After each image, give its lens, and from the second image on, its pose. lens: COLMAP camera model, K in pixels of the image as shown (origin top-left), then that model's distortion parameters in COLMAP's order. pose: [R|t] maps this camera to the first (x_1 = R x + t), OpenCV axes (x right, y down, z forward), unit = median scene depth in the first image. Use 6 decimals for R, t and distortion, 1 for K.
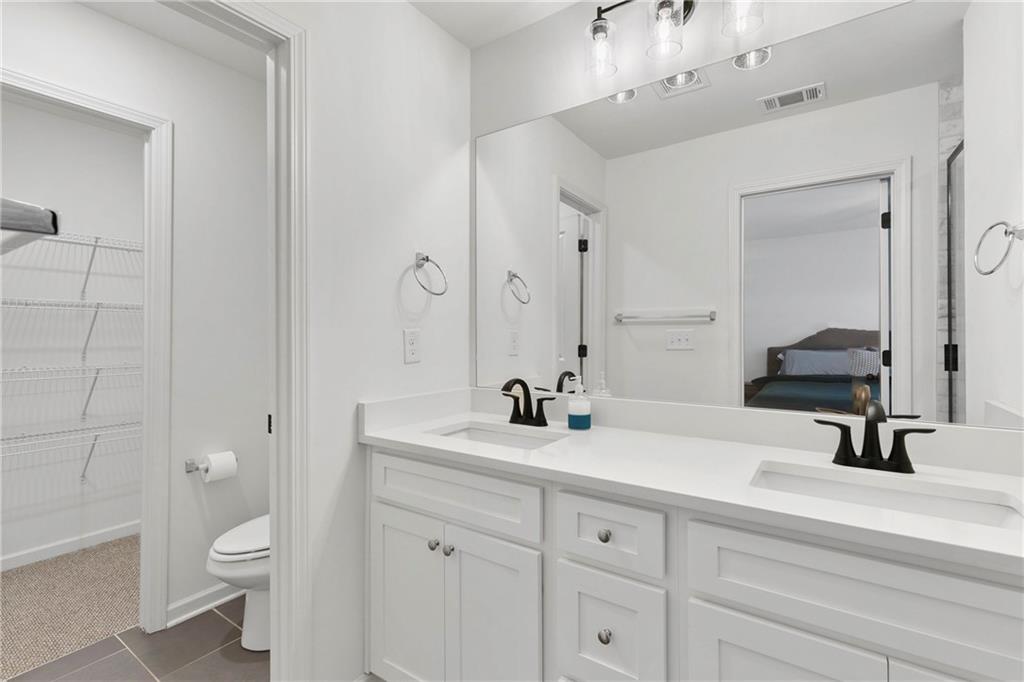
lens RADIAL K [[464.2, 0, 510.9], [0, 464.2, 331.0], [0, 0, 1]] dist [0.002411, 0.000315]
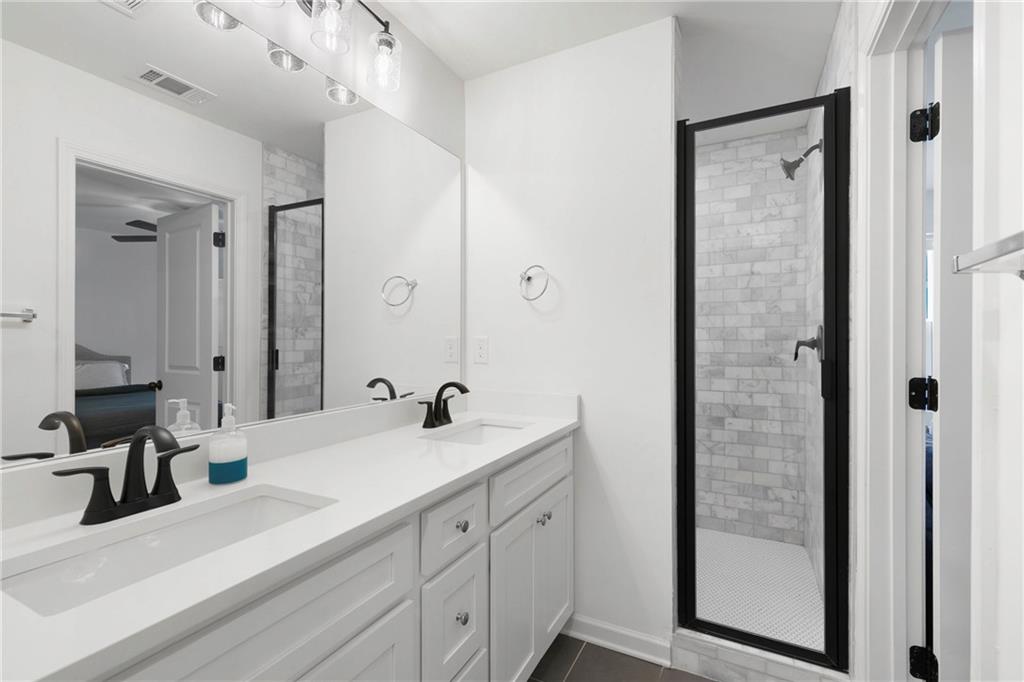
lens RADIAL K [[454.2, 0, 513.8], [0, 454.2, 340.9], [0, 0, 1]] dist [0.006344, -0.000005]
pose [[-0.132180, 0.001060, 0.991225, -0.538411], [-0.004558, 0.999988, -0.001677, 0.004882], [-0.991215, -0.004740, -0.132173, 0.629687]]
